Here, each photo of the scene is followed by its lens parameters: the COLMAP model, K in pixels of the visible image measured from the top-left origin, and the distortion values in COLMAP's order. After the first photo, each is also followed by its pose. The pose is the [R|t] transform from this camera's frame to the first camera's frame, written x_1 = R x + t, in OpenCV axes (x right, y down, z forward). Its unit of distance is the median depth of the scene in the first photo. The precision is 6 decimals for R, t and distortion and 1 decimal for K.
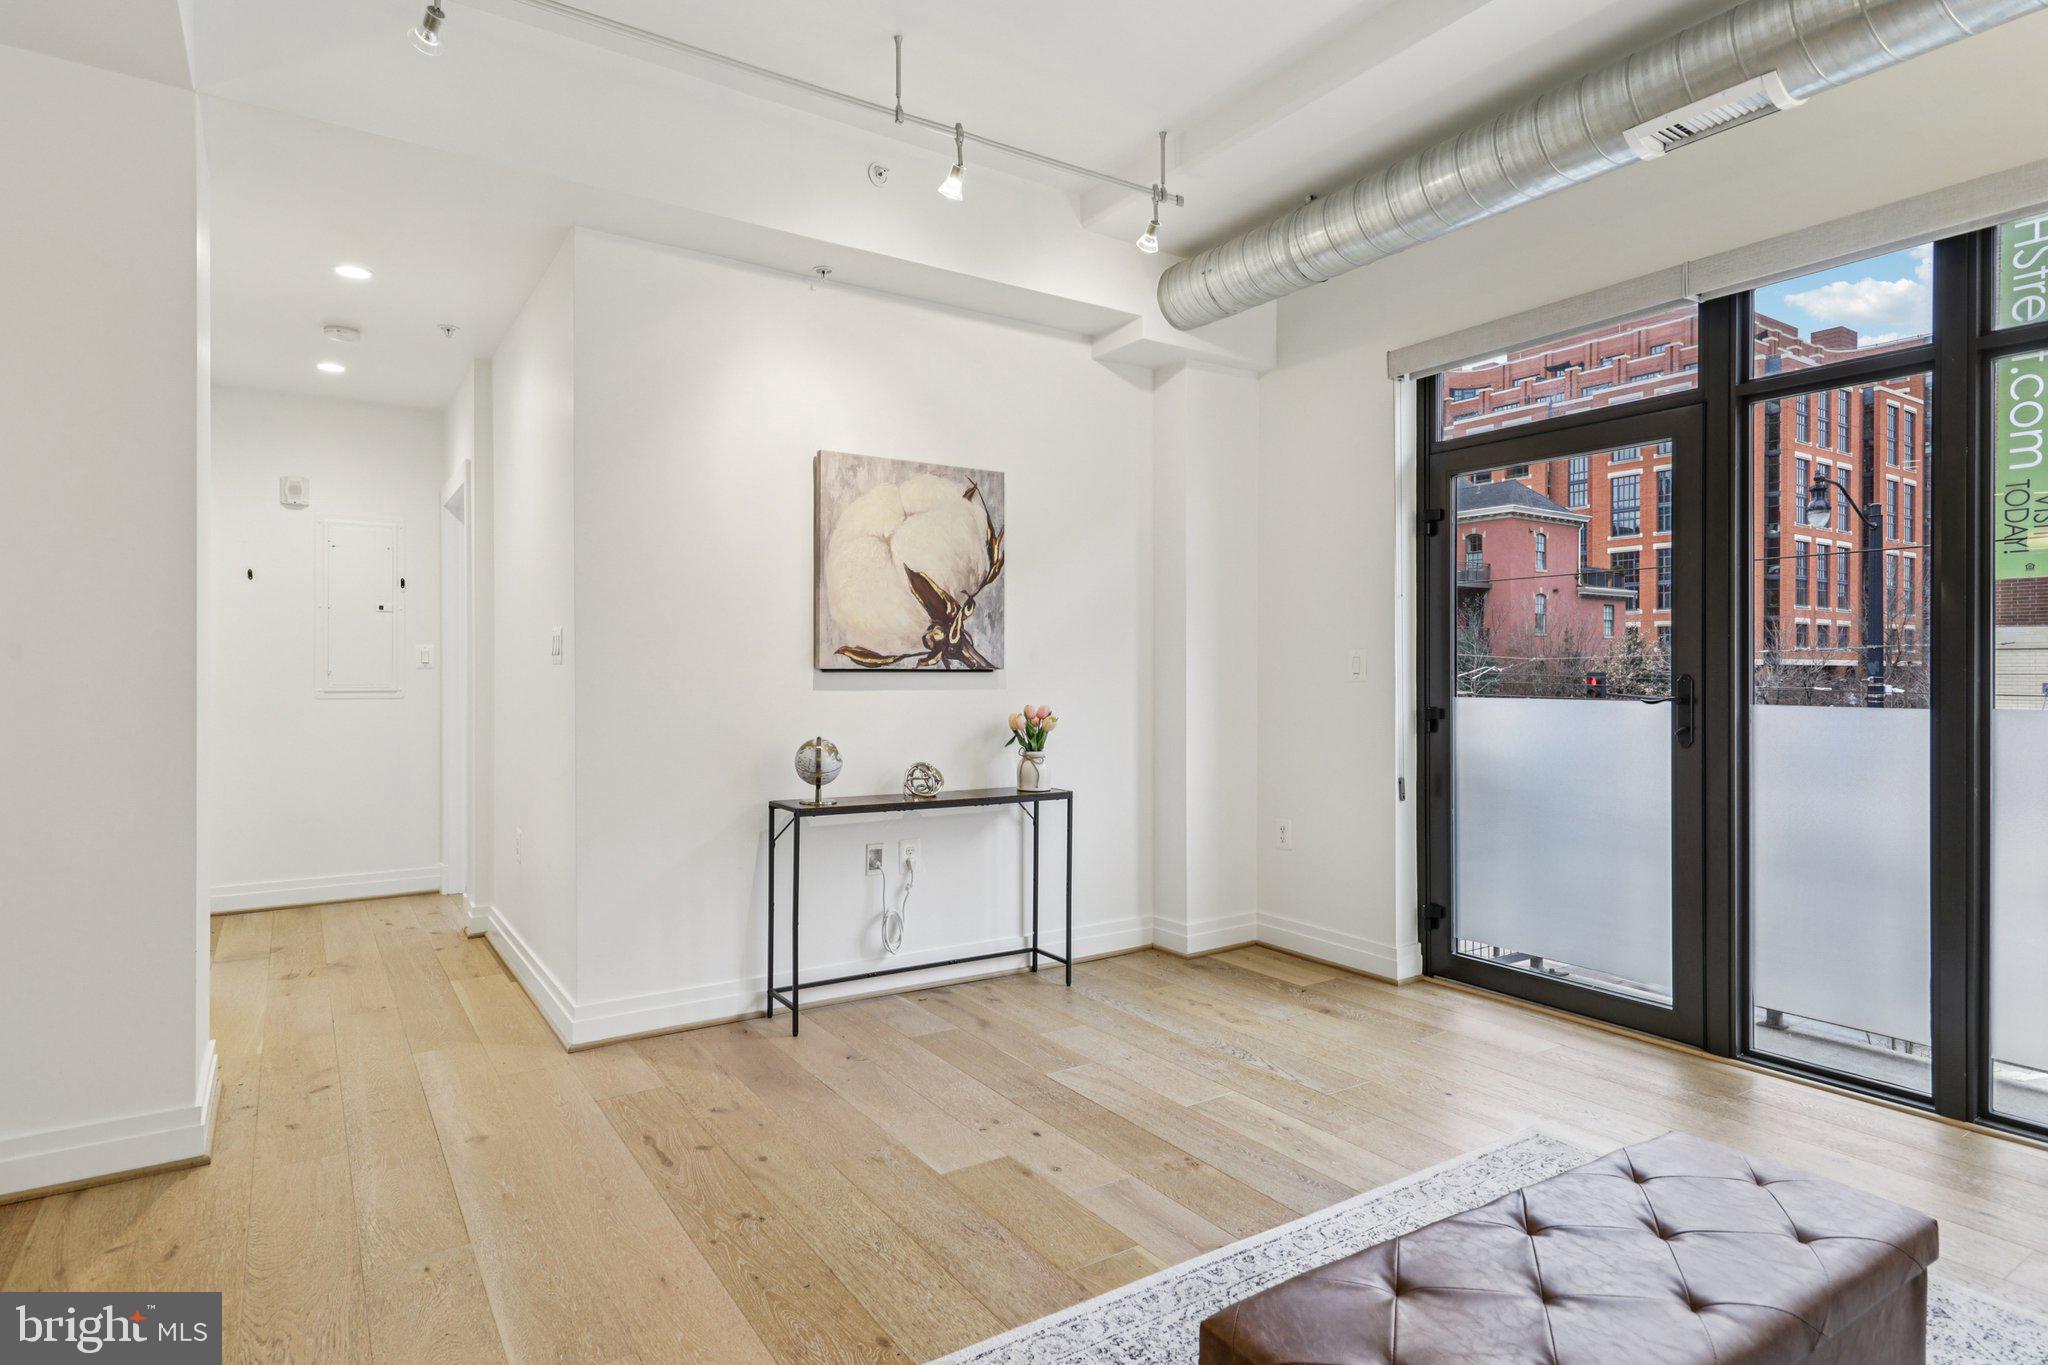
lens RADIAL K [[1096.9, 0, 1013.6], [0, 1096.9, 675.8], [0, 0, 1]] dist [0.016621, -0.000118]
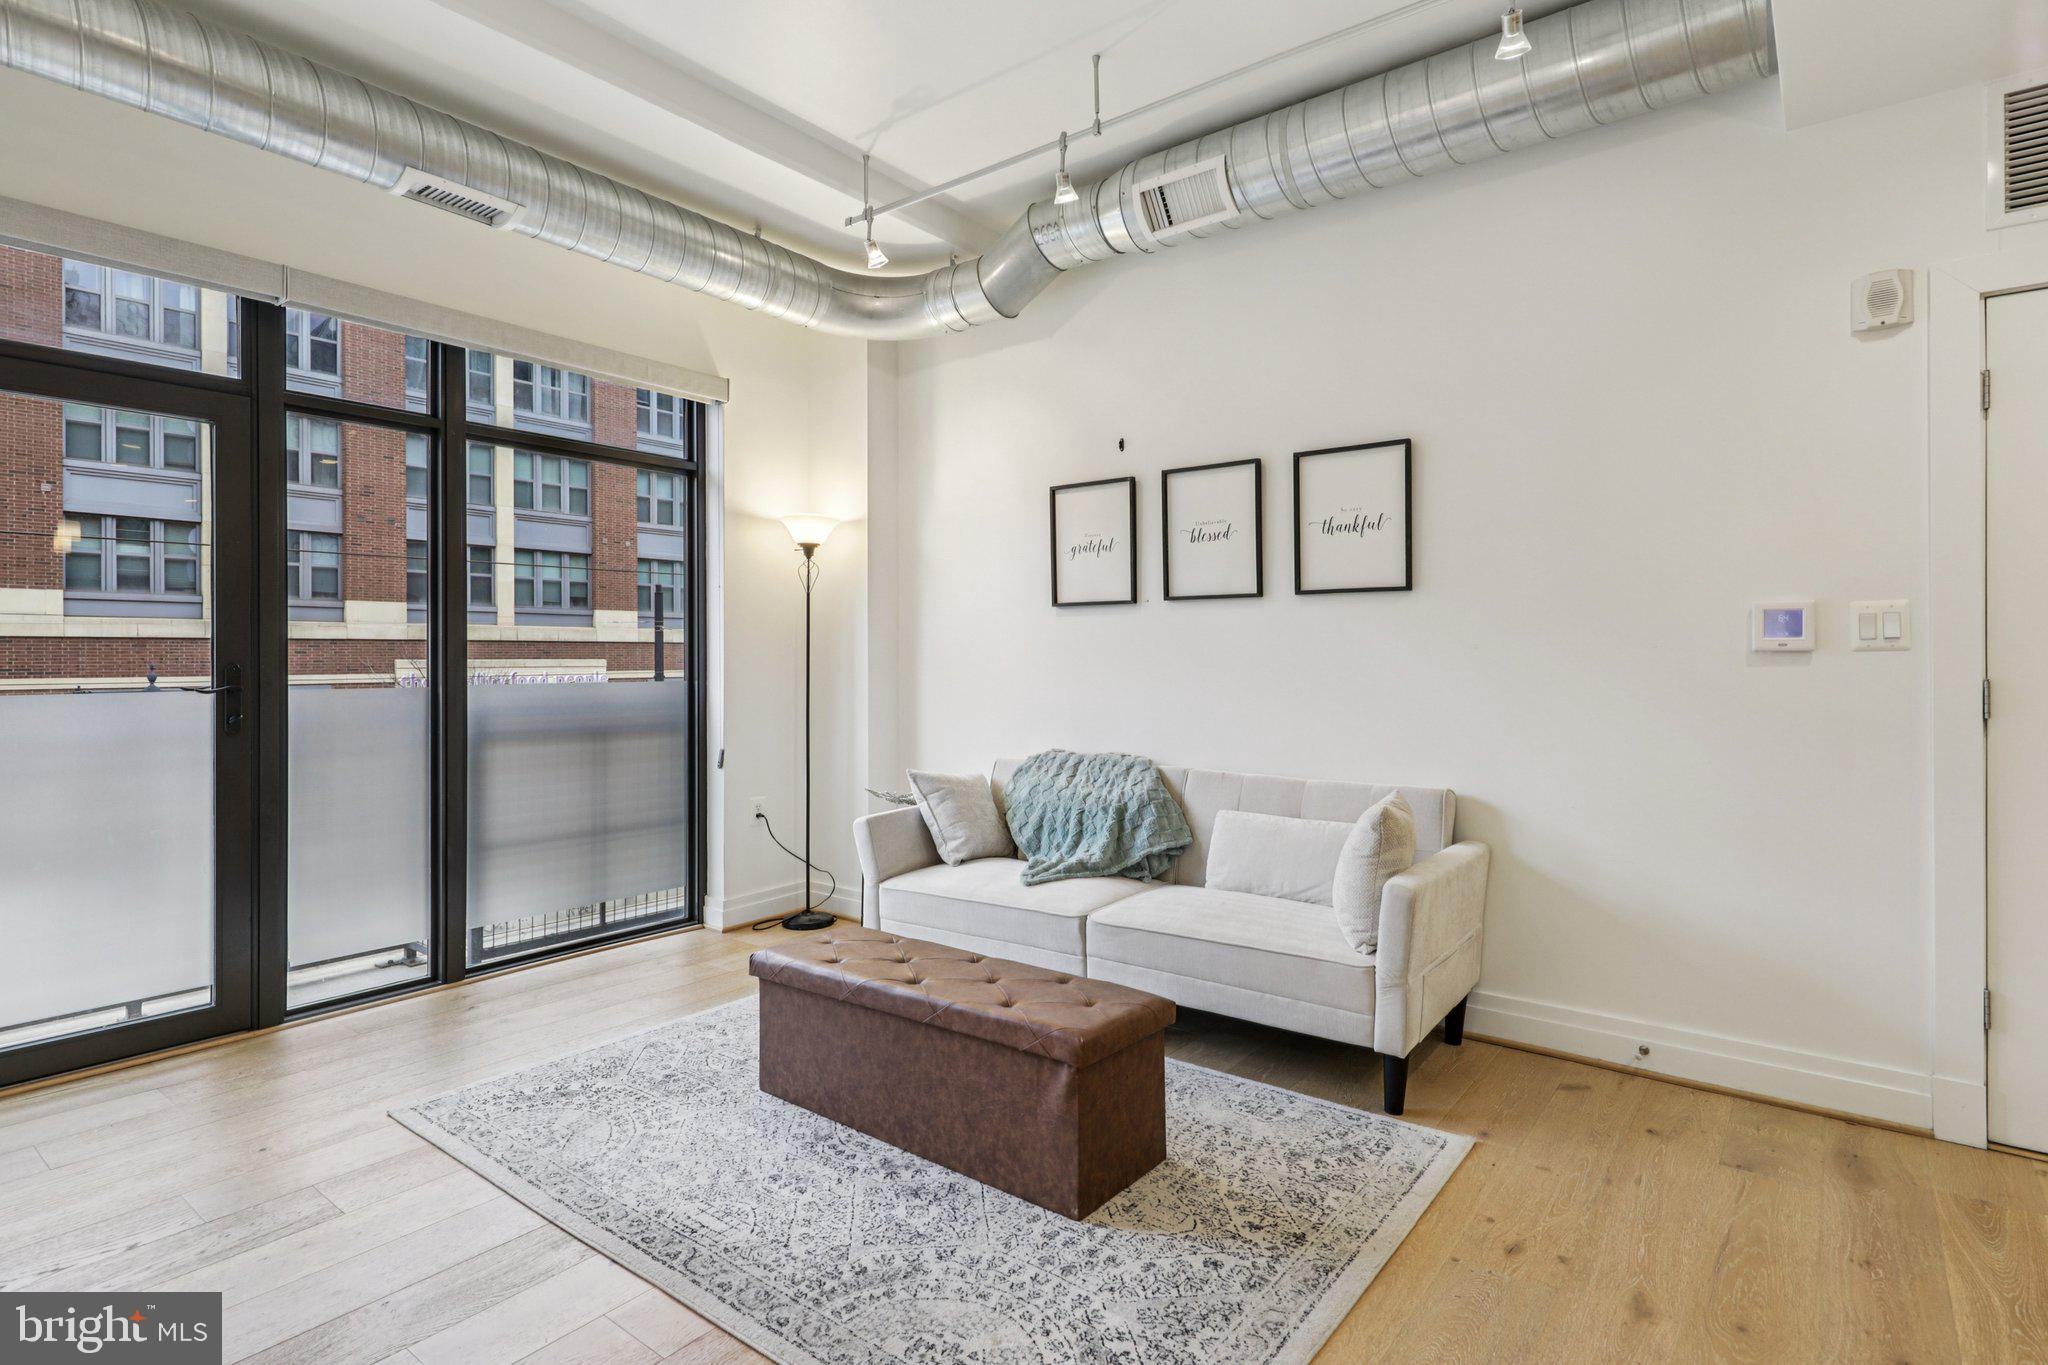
lens RADIAL K [[1032.9, 0, 1013.7], [0, 1032.9, 657.5], [0, 0, 1]] dist [0.012217, -0.000991]
pose [[-0.317311, 0.000804, 0.948321, -0.422158], [0.004481, 0.999990, 0.000652, -0.004294], [-0.948311, 0.004457, -0.317311, 0.515849]]
